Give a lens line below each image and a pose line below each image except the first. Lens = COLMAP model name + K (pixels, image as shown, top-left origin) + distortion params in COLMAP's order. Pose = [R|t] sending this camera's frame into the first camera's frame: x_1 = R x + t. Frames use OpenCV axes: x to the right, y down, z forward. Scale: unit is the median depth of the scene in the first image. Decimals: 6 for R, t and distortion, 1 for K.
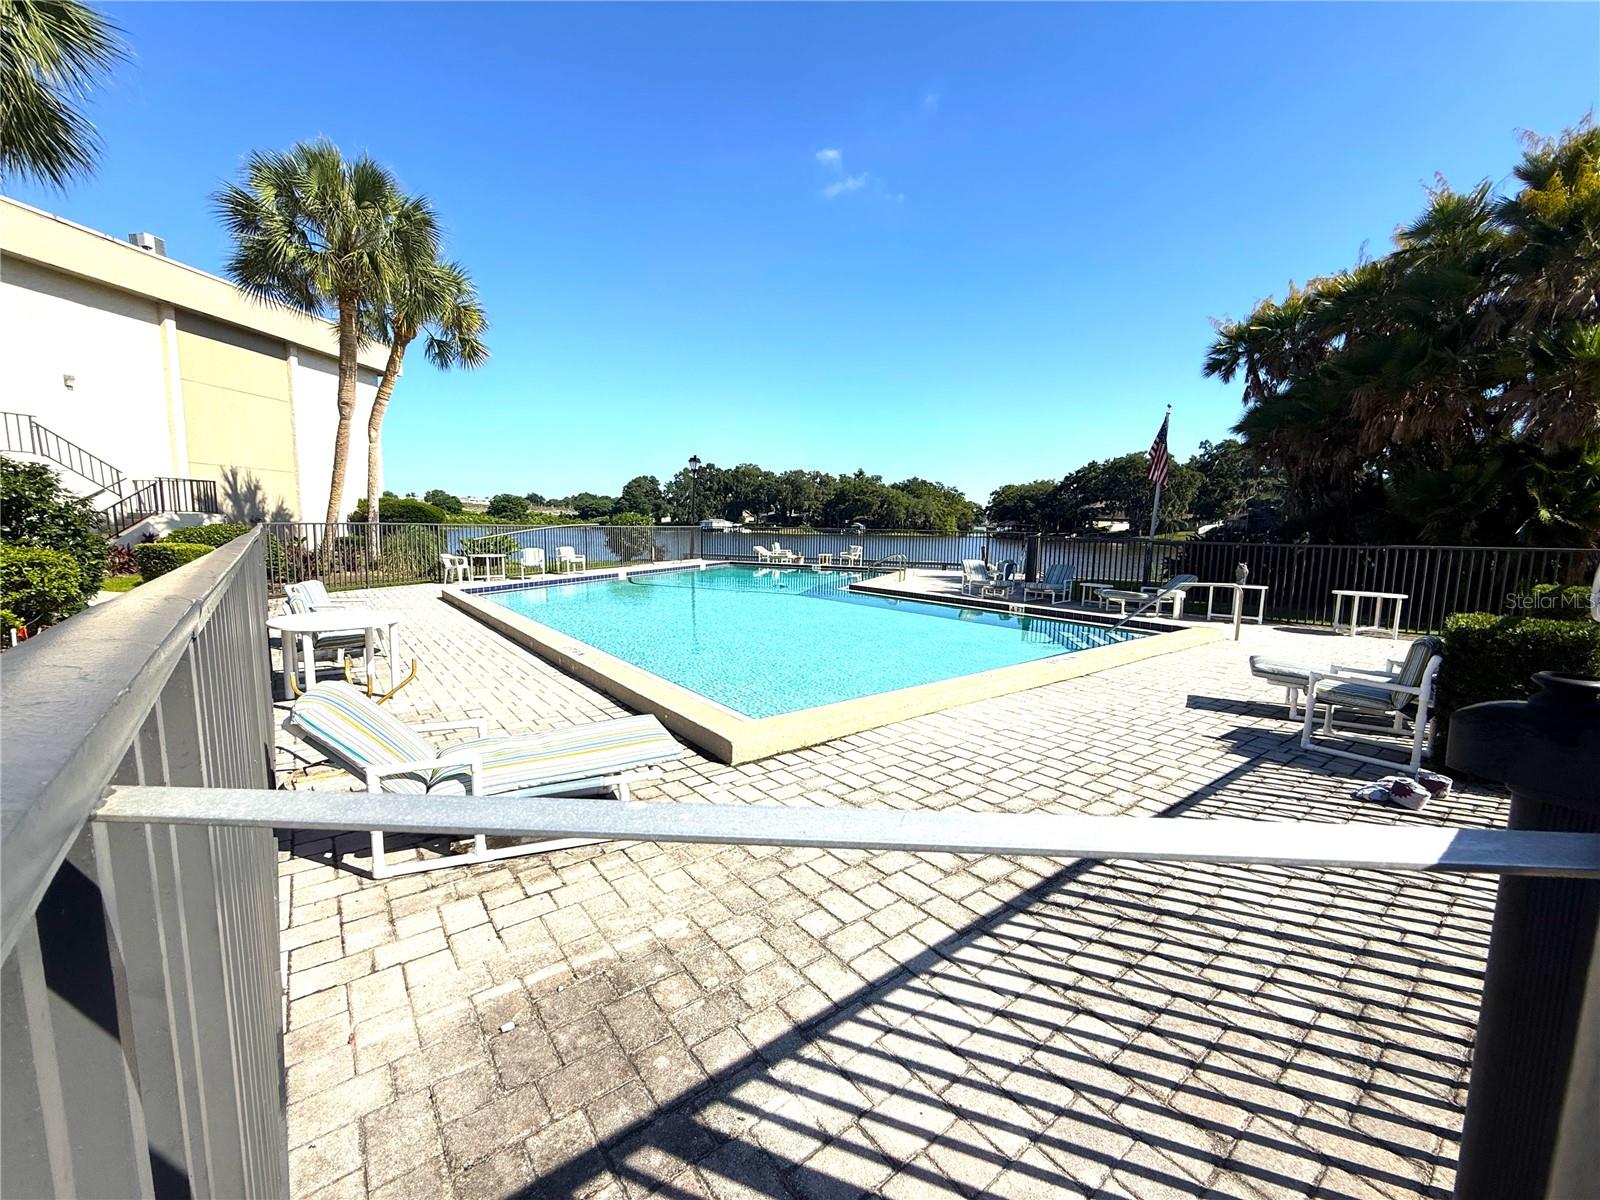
lens RADIAL K [[640.5, 0, 797.5], [0, 640.5, 591.7], [0, 0, 1]] dist [0.000468, -0.000269]
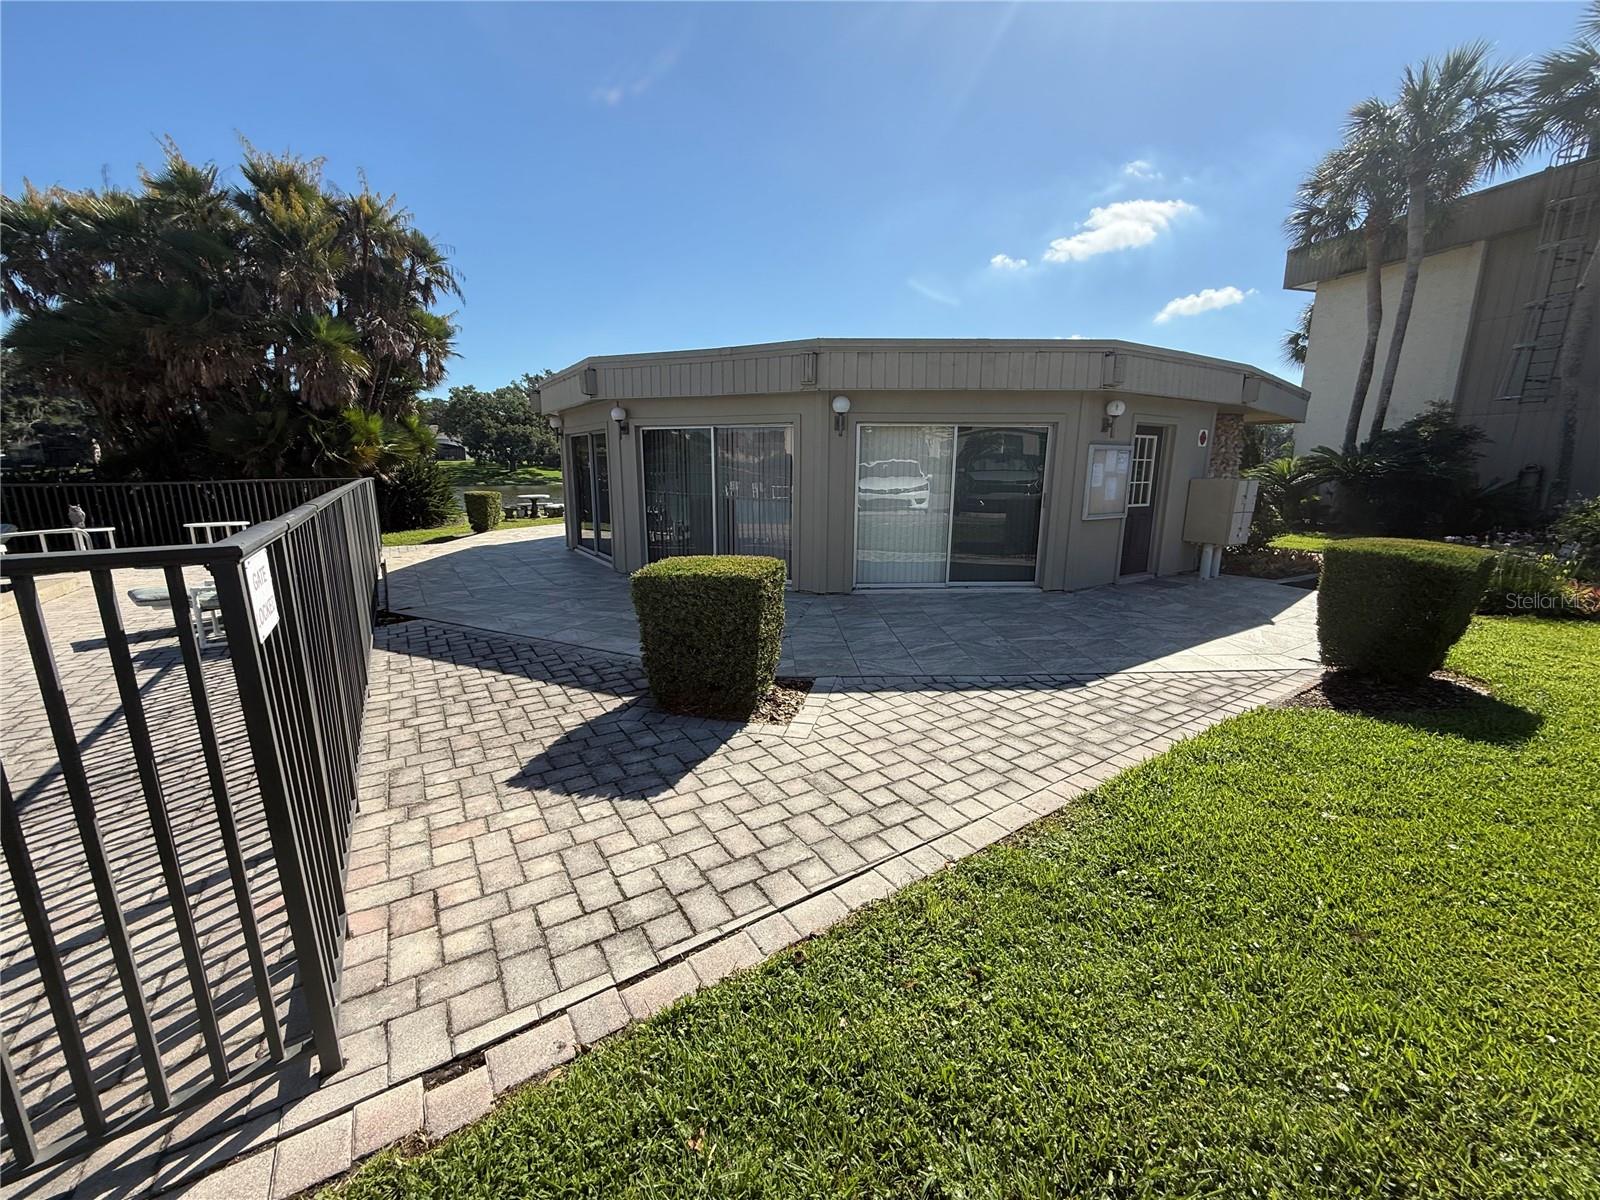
lens RADIAL K [[640.5, 0, 795.3], [0, 640.5, 600.0], [0, 0, 1]] dist [0.000468, -0.000269]
pose [[0.105561, -0.222092, 0.969295, -0.126847], [0.104439, 0.971826, 0.211299, 0.001531], [-0.988913, 0.078927, 0.125782, -0.141484]]
